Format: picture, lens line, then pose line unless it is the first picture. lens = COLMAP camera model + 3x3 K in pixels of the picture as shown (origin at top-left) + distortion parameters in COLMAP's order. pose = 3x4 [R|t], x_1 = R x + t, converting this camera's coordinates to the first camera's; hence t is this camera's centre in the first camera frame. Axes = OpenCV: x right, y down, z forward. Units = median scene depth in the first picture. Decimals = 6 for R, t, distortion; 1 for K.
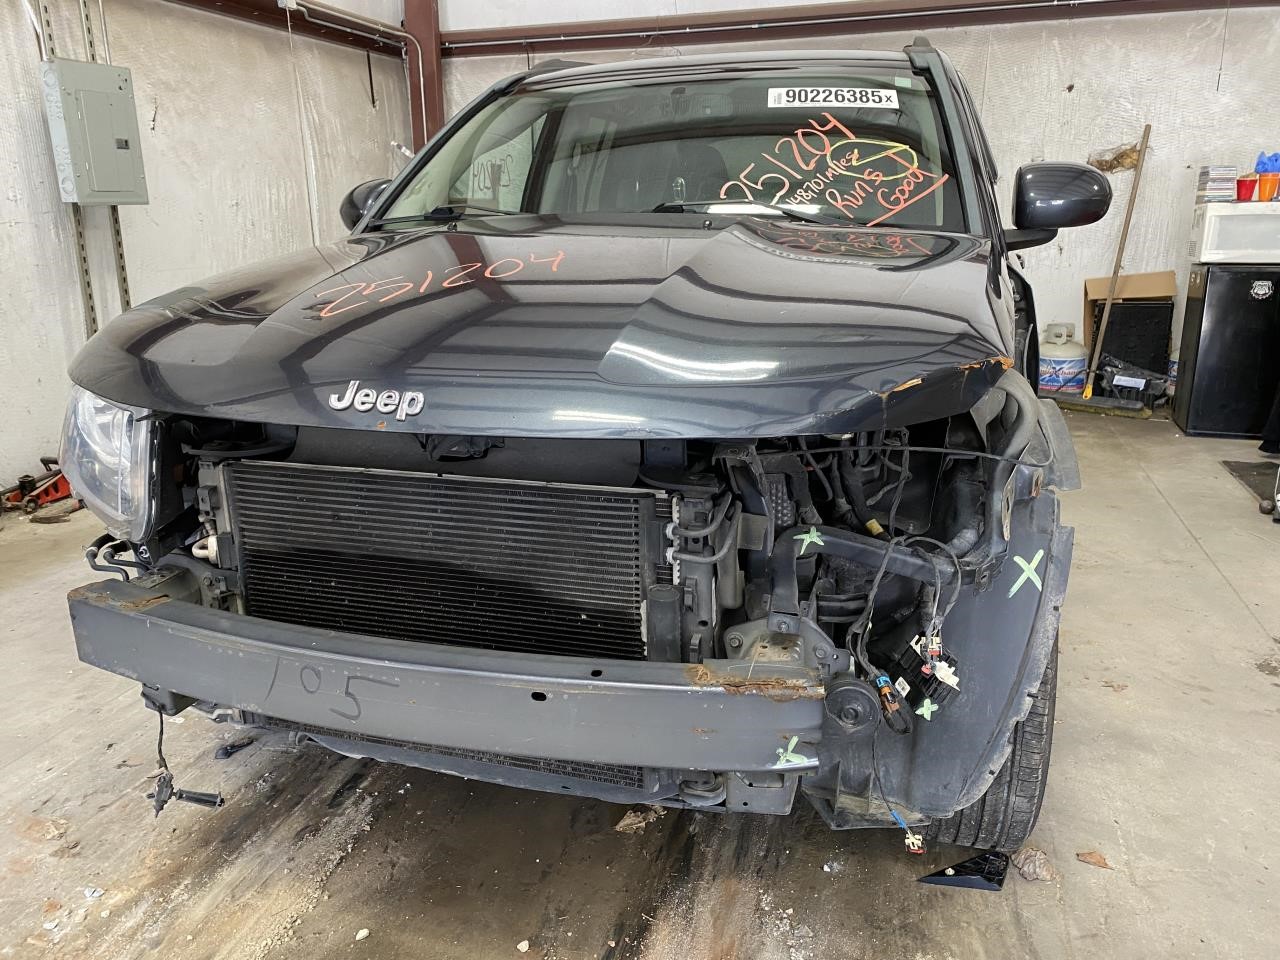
lens RADIAL K [[971.8, 0, 656.6], [0, 971.8, 465.7], [0, 0, 1]] dist [0.012466, 0.000916]
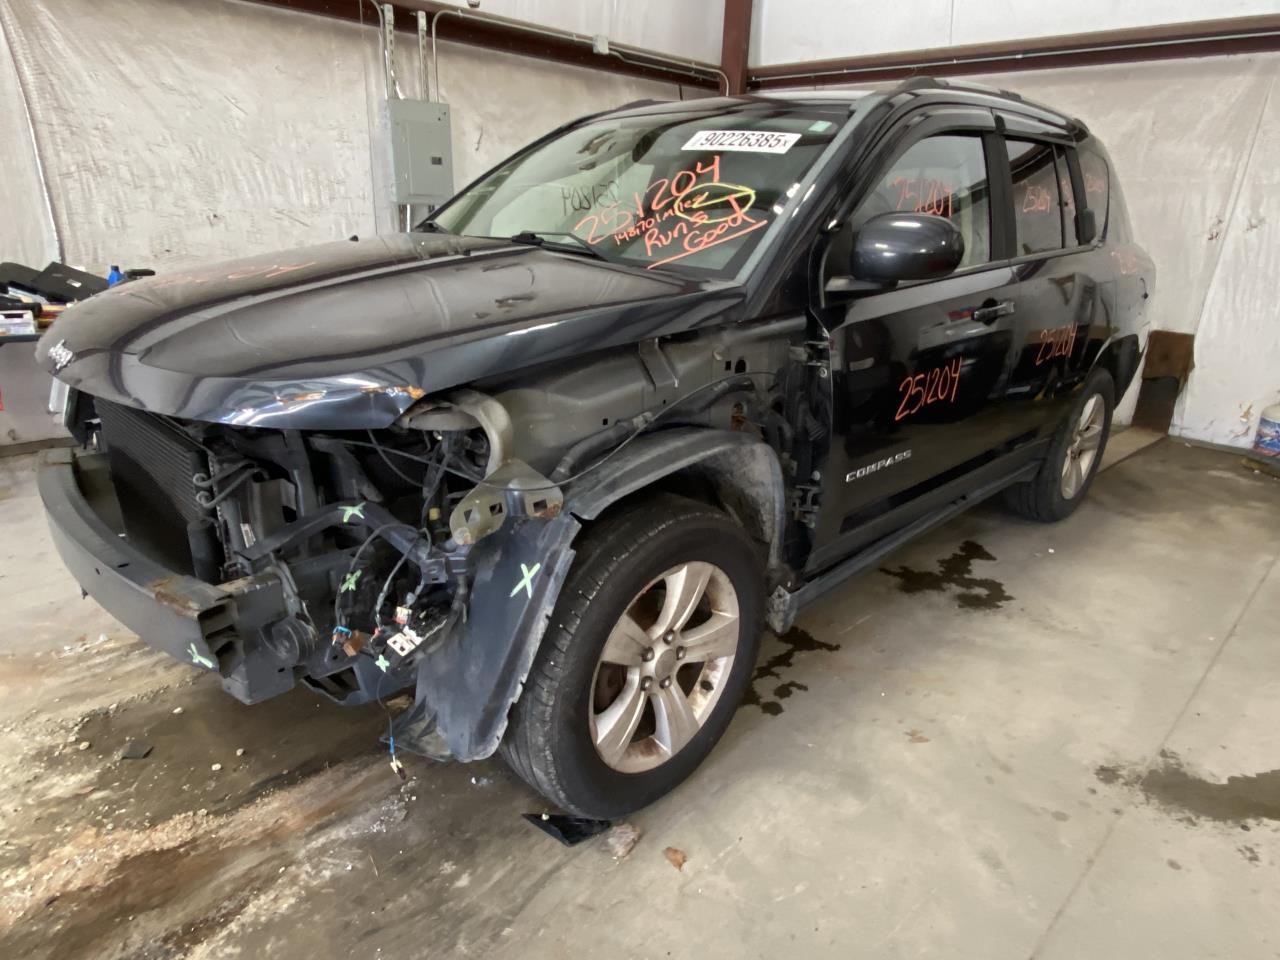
lens RADIAL K [[807.6, 0, 640.0], [0, 807.6, 480.0], [0, 0, 1]] dist [0.016395, -0.002400]
pose [[0.889314, 0.191847, -0.415110, 0.295033], [-0.167264, 0.981307, 0.095179, -0.039951], [0.425610, -0.015211, 0.904779, 0.066478]]
